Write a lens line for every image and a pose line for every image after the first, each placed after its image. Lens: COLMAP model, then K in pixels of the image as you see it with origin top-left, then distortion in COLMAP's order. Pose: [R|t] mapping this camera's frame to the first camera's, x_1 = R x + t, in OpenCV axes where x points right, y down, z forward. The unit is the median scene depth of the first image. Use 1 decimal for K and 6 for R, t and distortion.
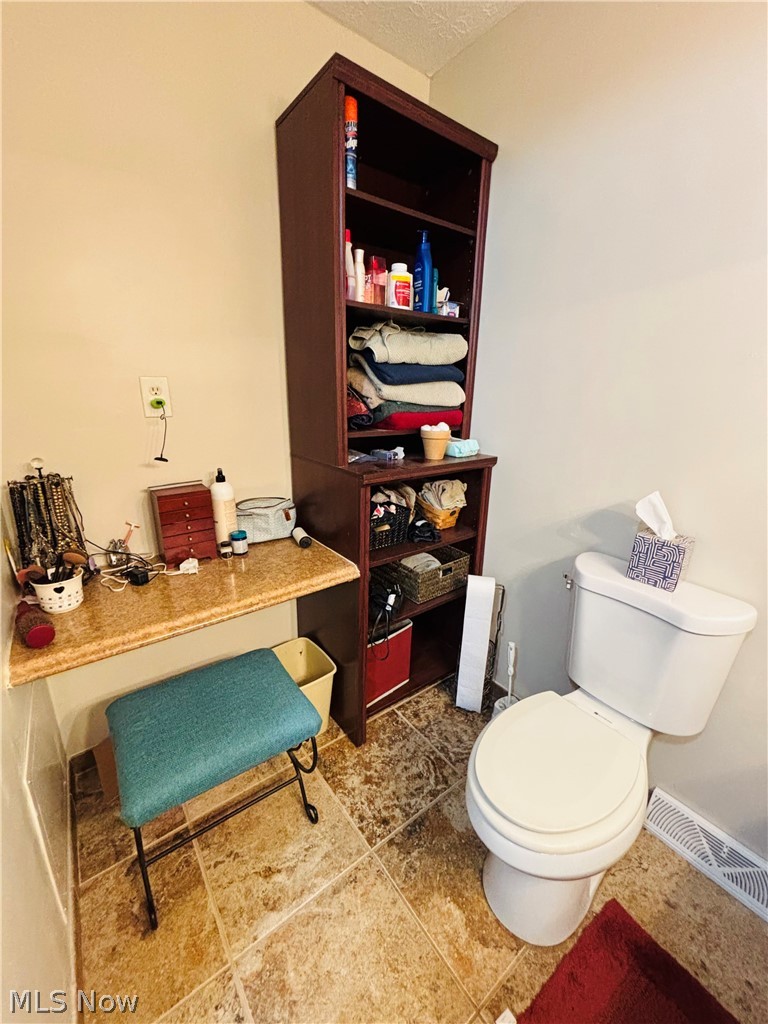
lens RADIAL K [[413.4, 0, 384.0], [0, 413.4, 512.0], [0, 0, 1]] dist [0.000136, 0.000184]
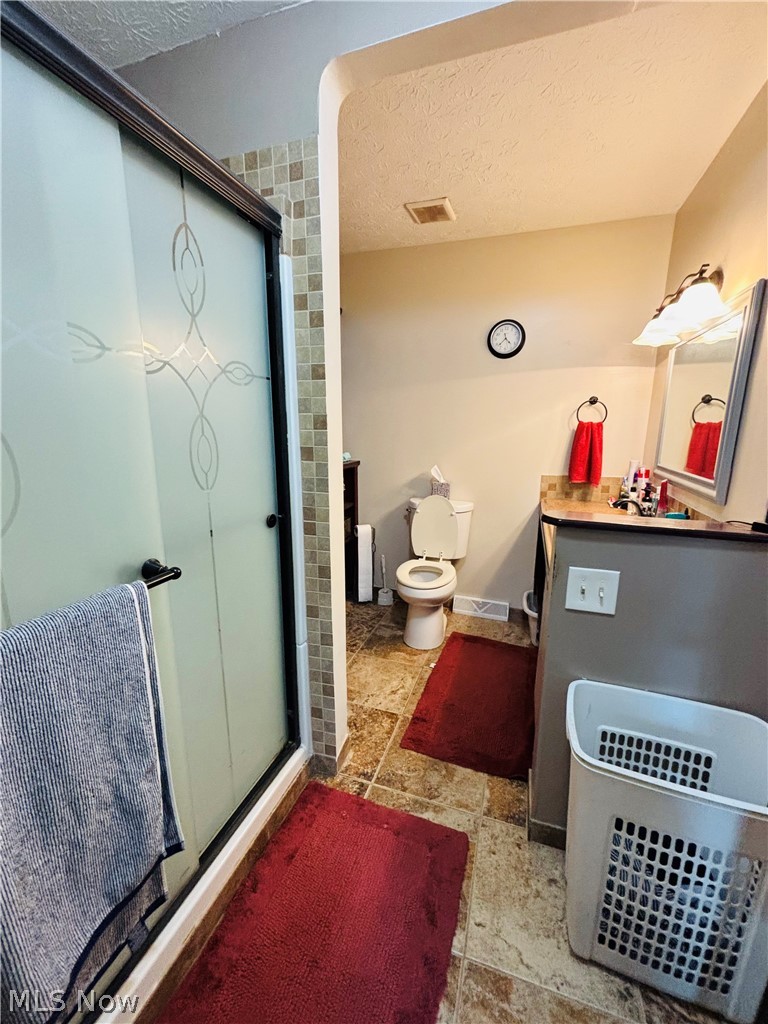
lens RADIAL K [[413.4, 0, 384.0], [0, 413.4, 512.0], [0, 0, 1]] dist [0.000136, 0.000184]
pose [[0.834451, -0.128670, 0.535851, -0.853464], [0.169502, 0.985149, -0.027399, 0.210922], [-0.524367, 0.113691, 0.843868, -0.795879]]
